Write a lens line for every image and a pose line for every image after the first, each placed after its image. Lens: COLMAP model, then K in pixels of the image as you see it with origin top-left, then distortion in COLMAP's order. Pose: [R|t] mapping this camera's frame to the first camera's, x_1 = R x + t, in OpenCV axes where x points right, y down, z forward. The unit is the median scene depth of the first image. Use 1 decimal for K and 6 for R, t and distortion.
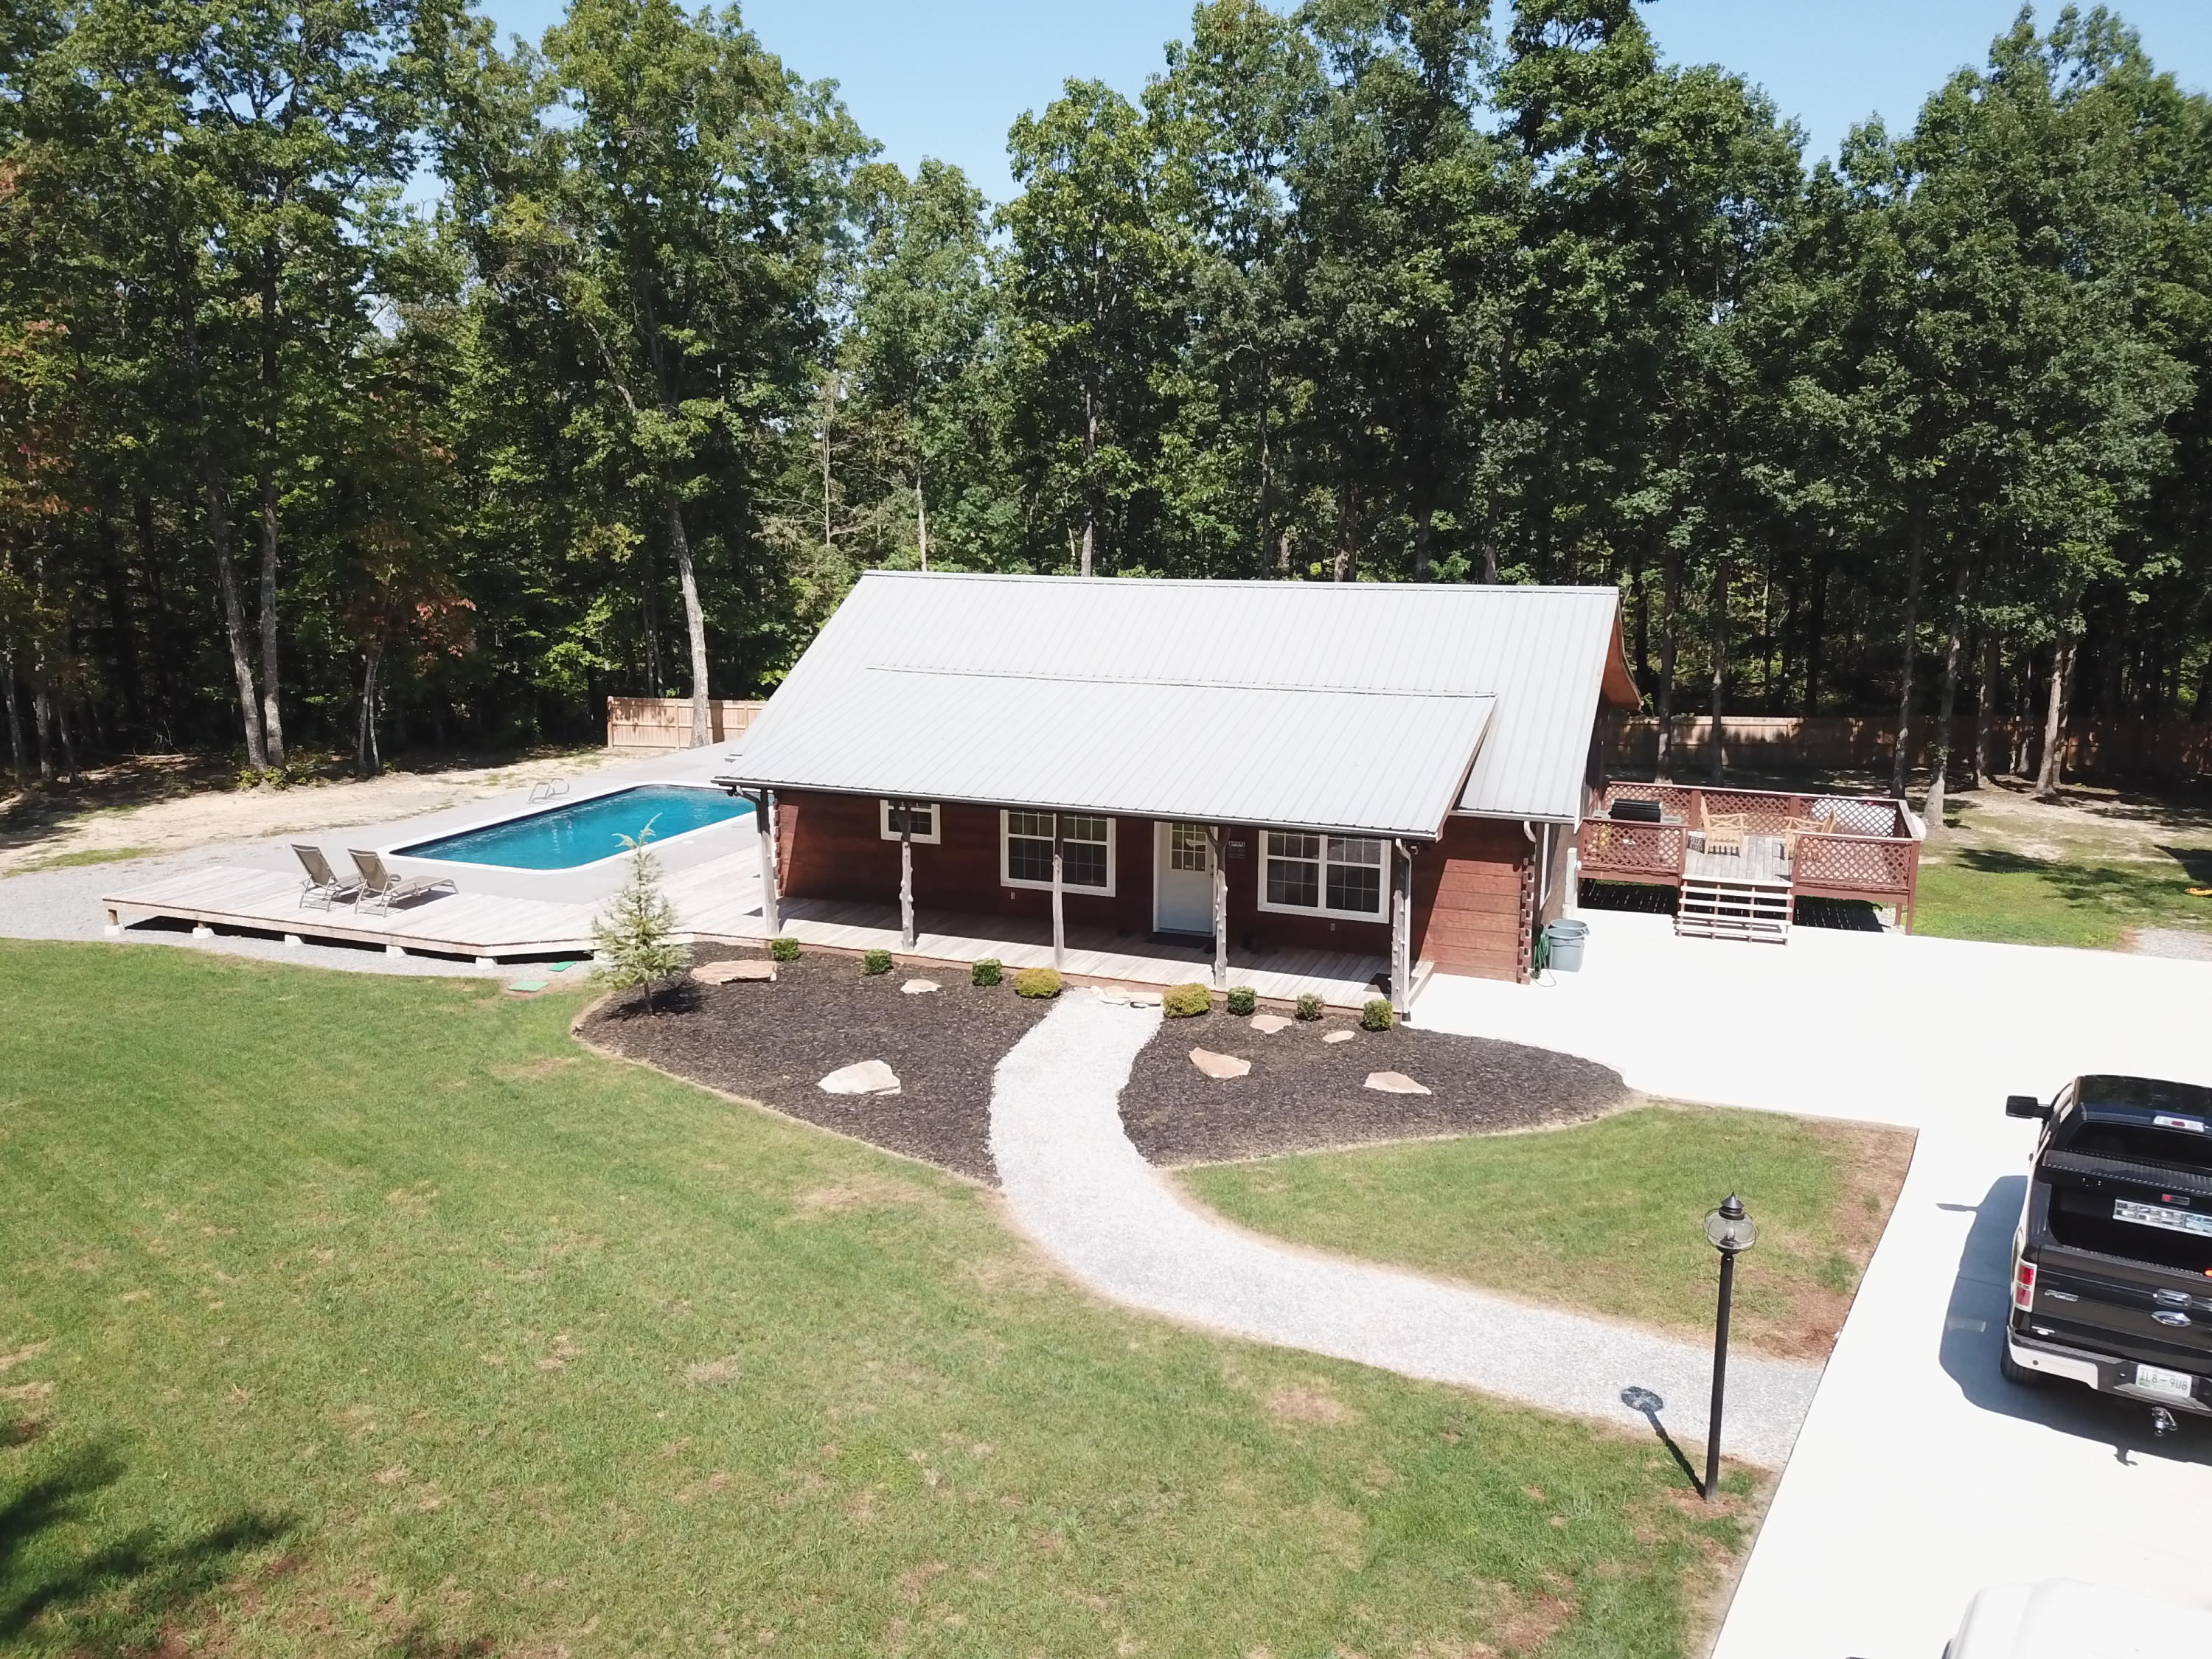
lens RADIAL K [[1687.3, 0, 1095.9], [0, 1687.3, 837.5], [0, 0, 1]] dist [0.018588, -0.021815]
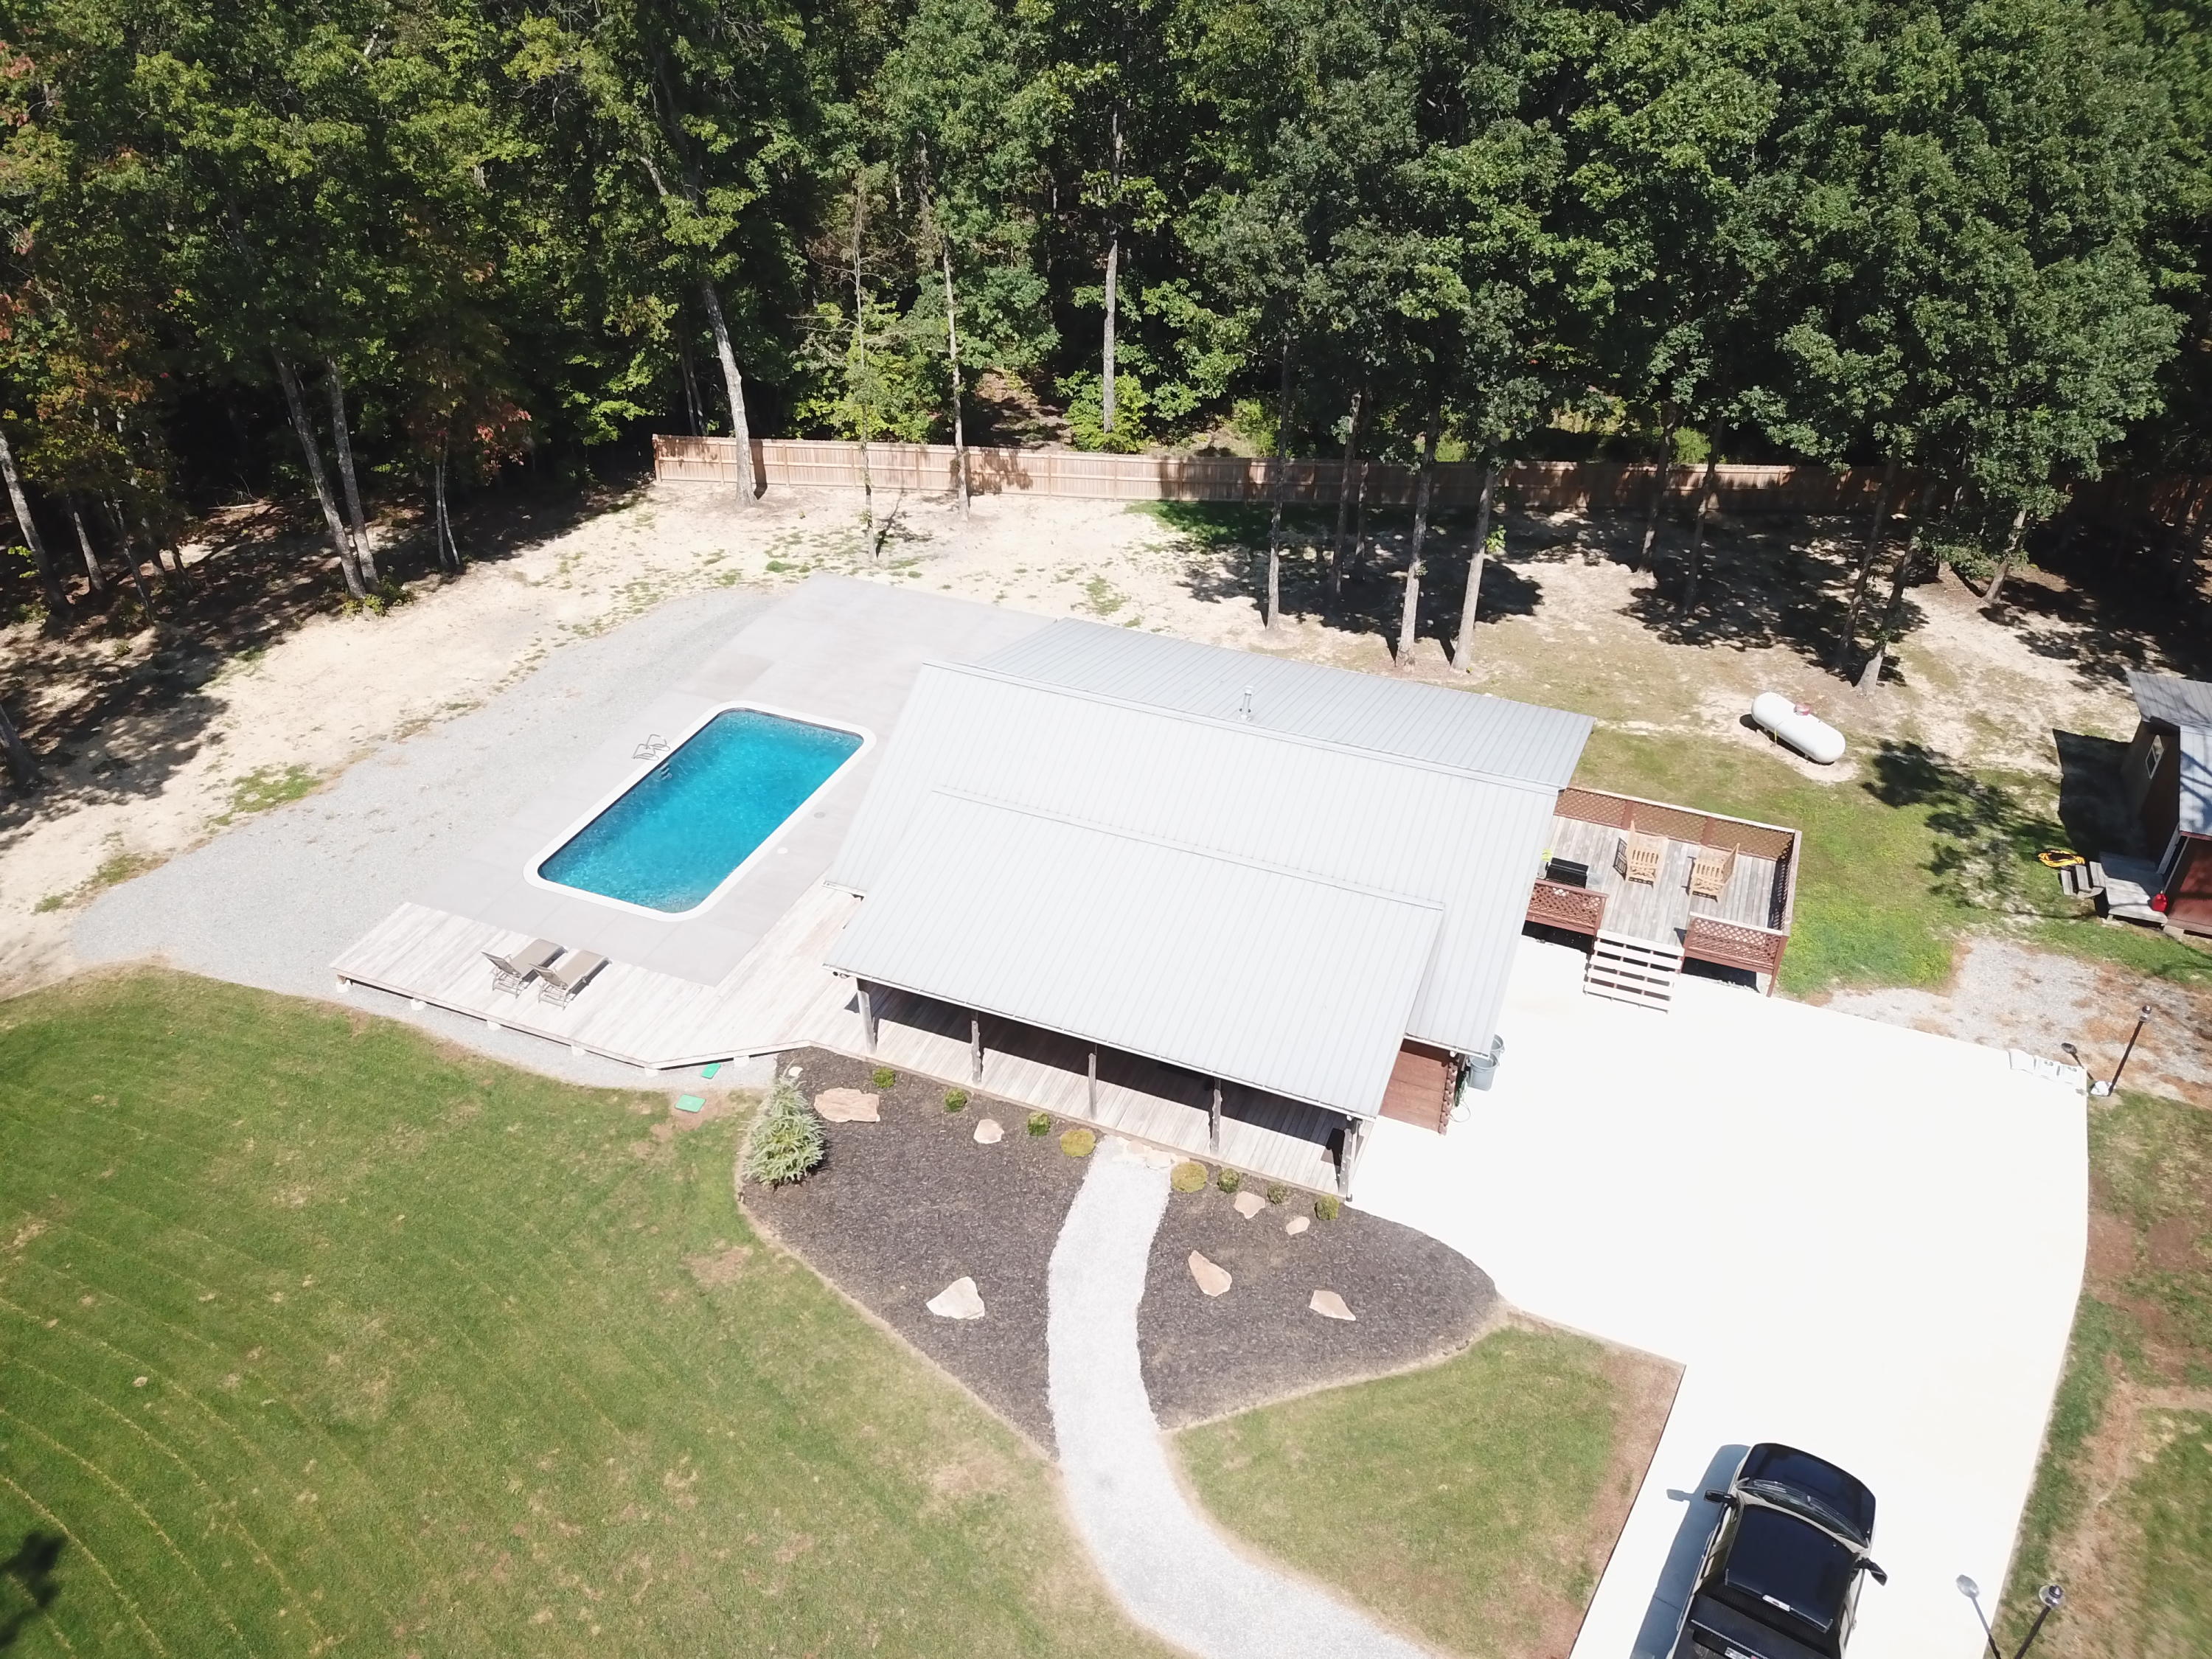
lens RADIAL K [[1687.3, 0, 1095.9], [0, 1687.3, 830.6], [0, 0, 1]] dist [0.018588, -0.021815]
pose [[0.999936, 0.008966, -0.006880, -0.008217], [-0.005668, 0.924517, 0.381099, -0.407416], [0.009777, -0.381036, 0.924509, -0.089258]]
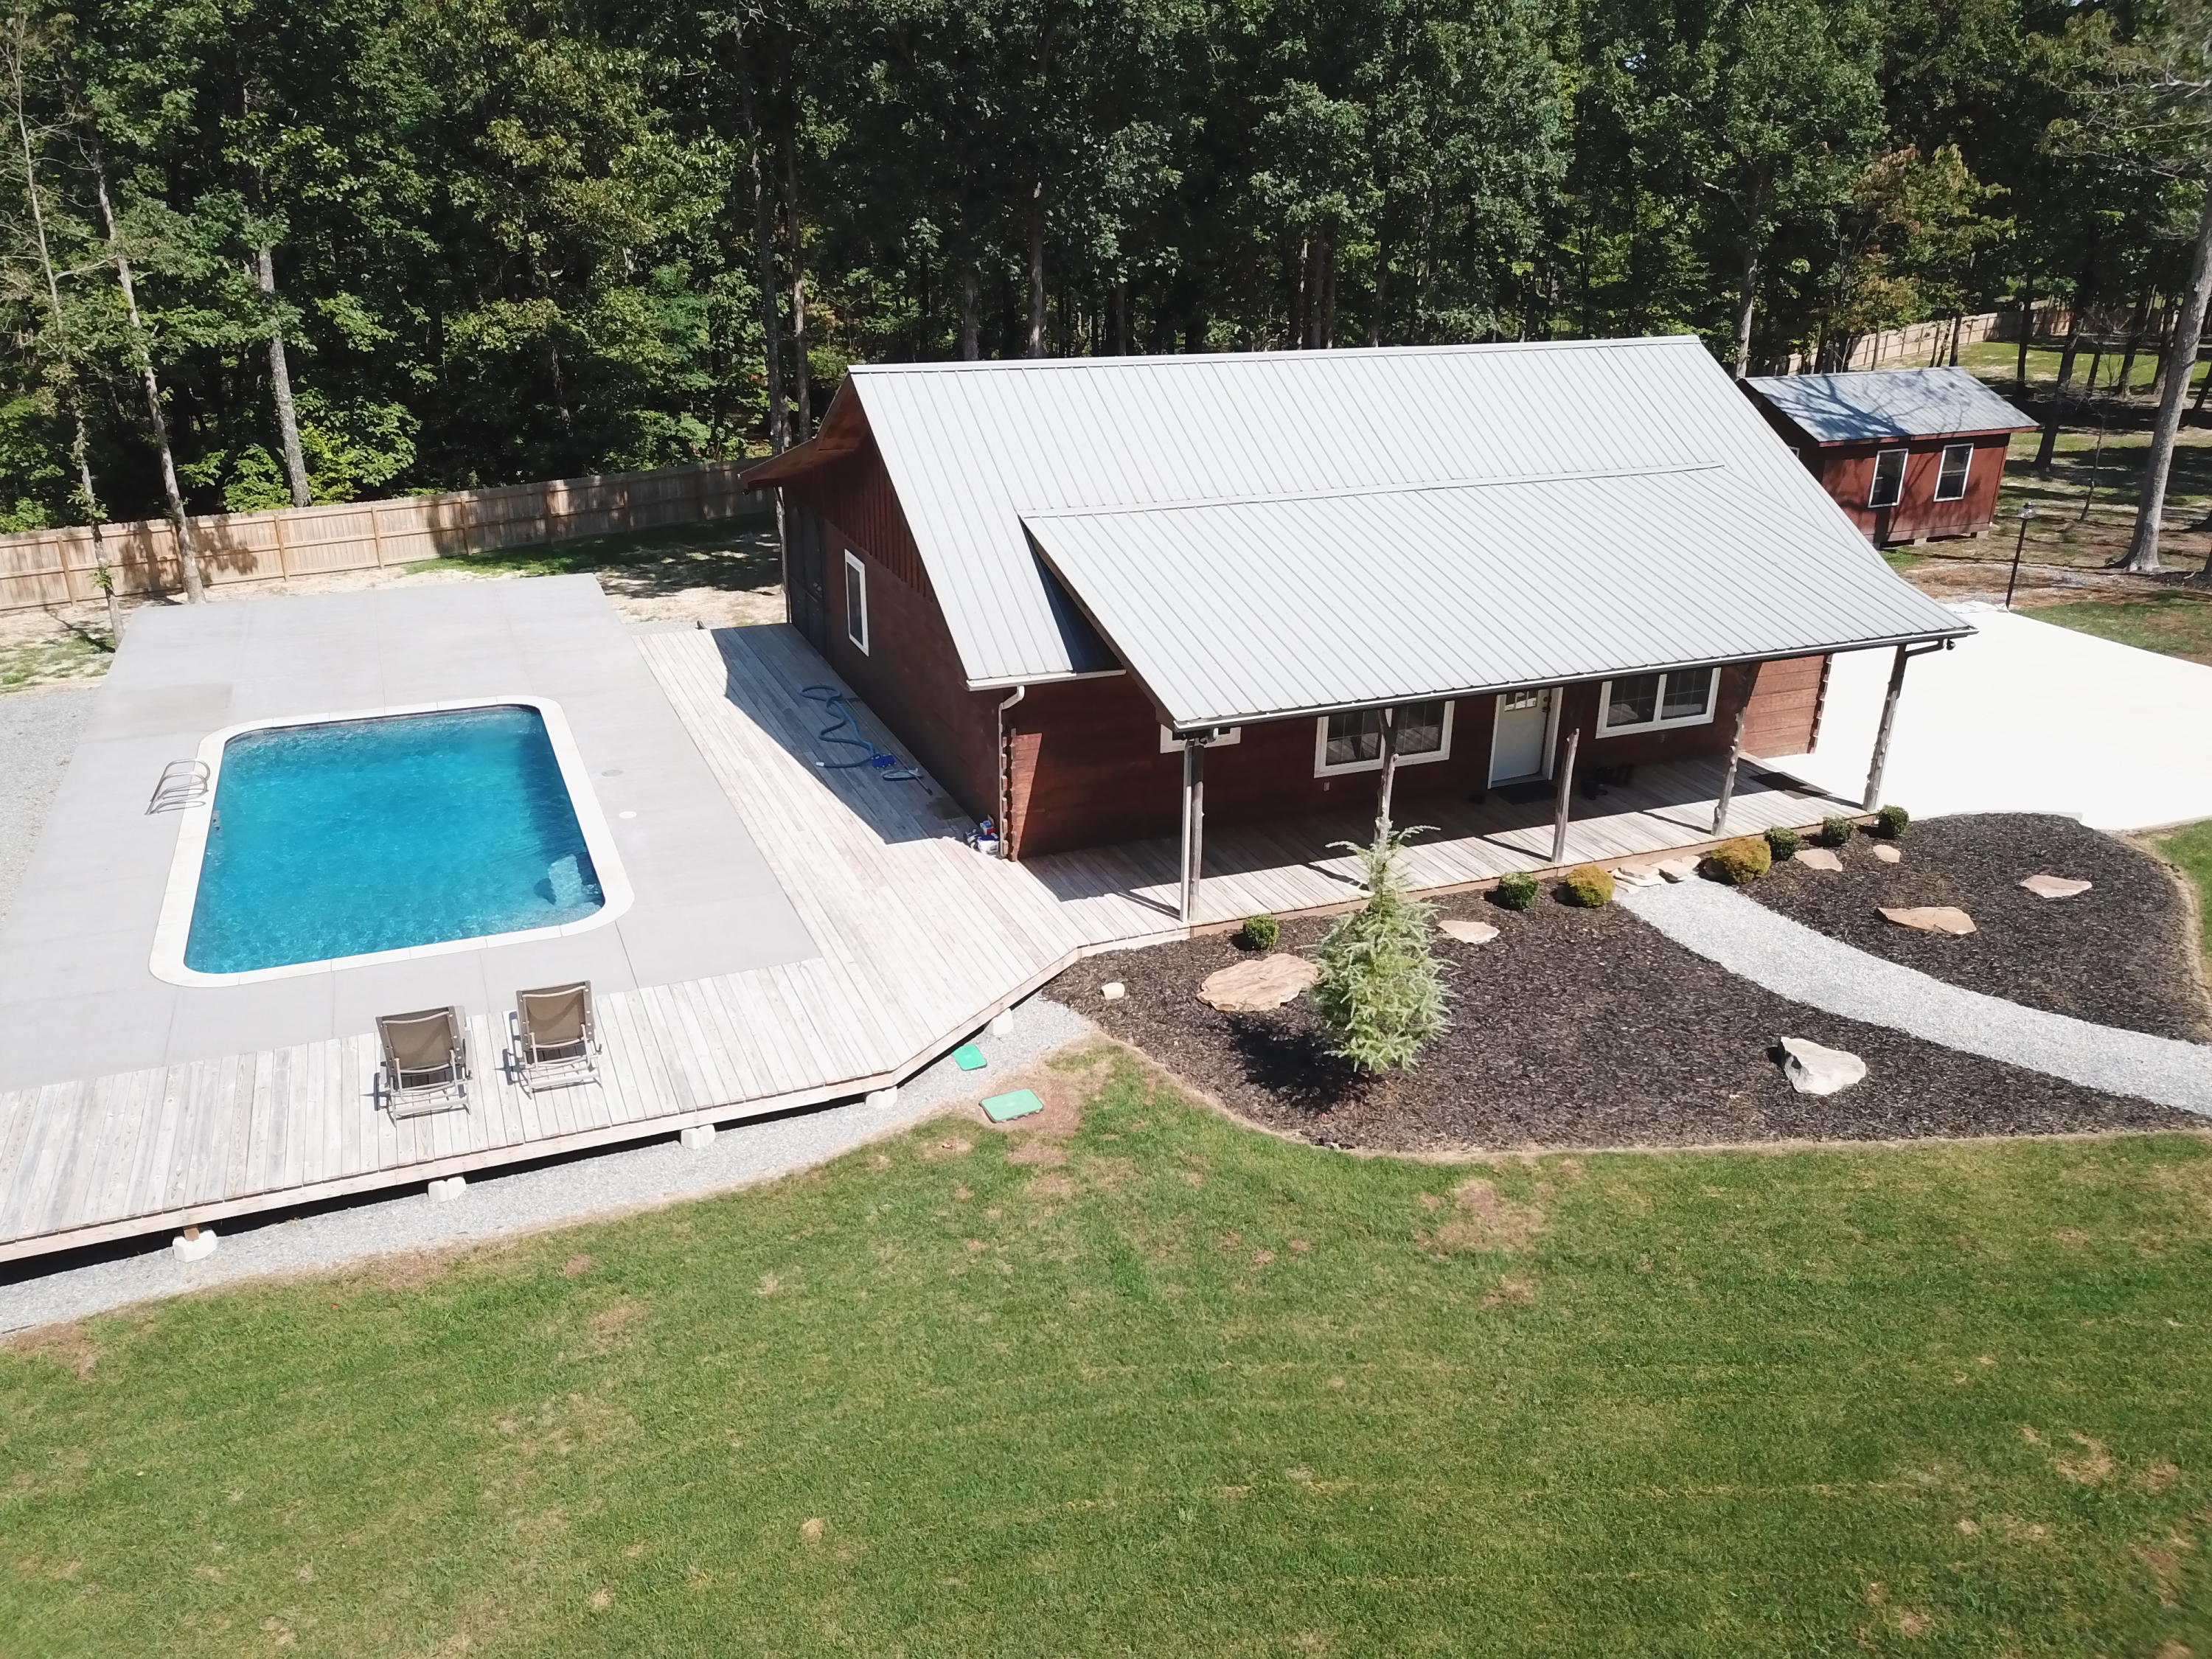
lens RADIAL K [[1687.3, 0, 1088.6], [0, 1687.3, 834.2], [0, 0, 1]] dist [0.018588, -0.021815]
pose [[0.724266, -0.255733, 0.640343, -0.461743], [0.132989, 0.963051, 0.234194, -0.103609], [-0.676574, -0.084460, 0.731515, 0.348495]]
